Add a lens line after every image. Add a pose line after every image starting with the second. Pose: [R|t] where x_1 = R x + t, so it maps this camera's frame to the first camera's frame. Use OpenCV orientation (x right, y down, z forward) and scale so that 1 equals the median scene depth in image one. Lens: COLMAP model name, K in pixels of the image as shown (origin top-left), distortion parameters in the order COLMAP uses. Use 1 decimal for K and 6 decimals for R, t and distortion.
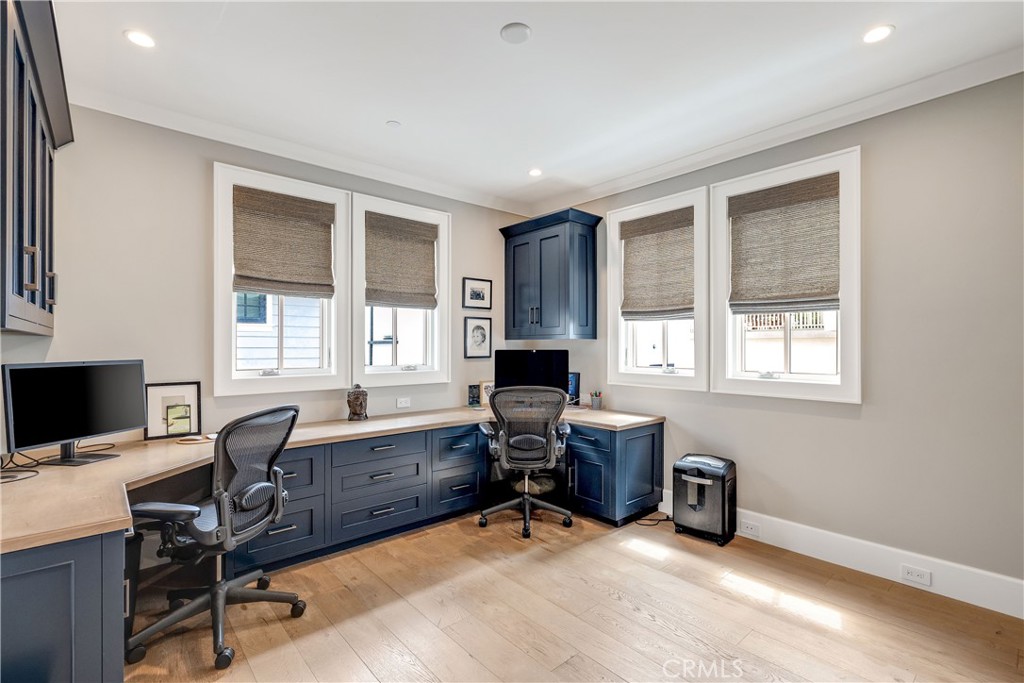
lens RADIAL K [[469.2, 0, 512.0], [0, 469.2, 341.5], [0, 0, 1]] dist [-0.001124, -0.000007]
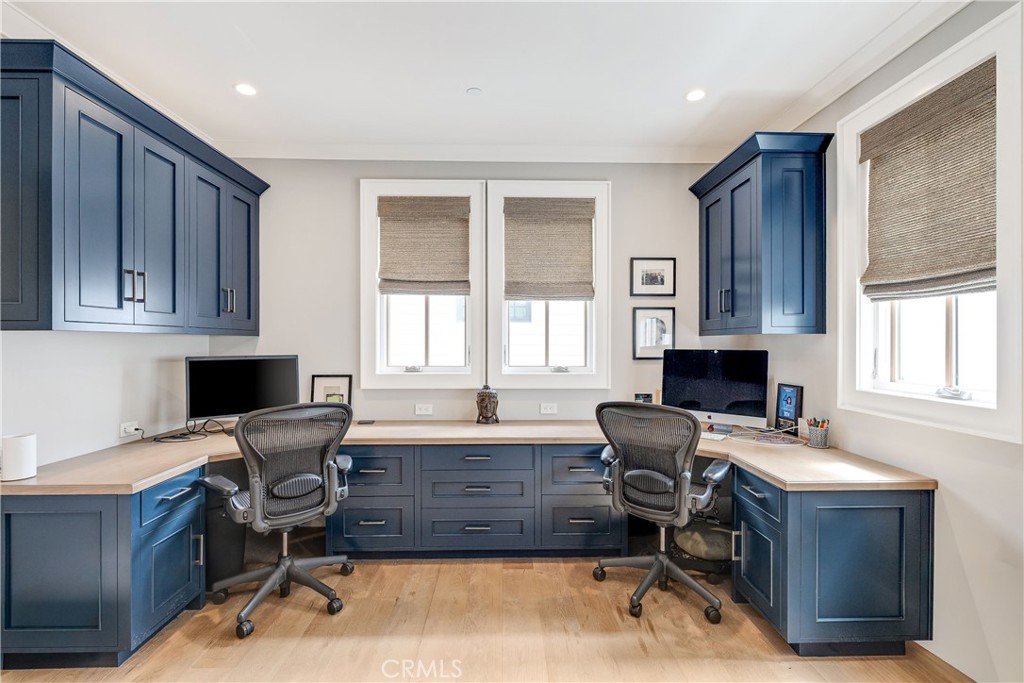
lens RADIAL K [[478.4, 0, 512.0], [0, 478.4, 341.5], [0, 0, 1]] dist [-0.002269, -0.000300]
pose [[0.766102, -0.000461, -0.642719, 0.317671], [0.004146, 0.999982, 0.004224, 0.000840], [0.642706, -0.005901, 0.766090, 0.299303]]
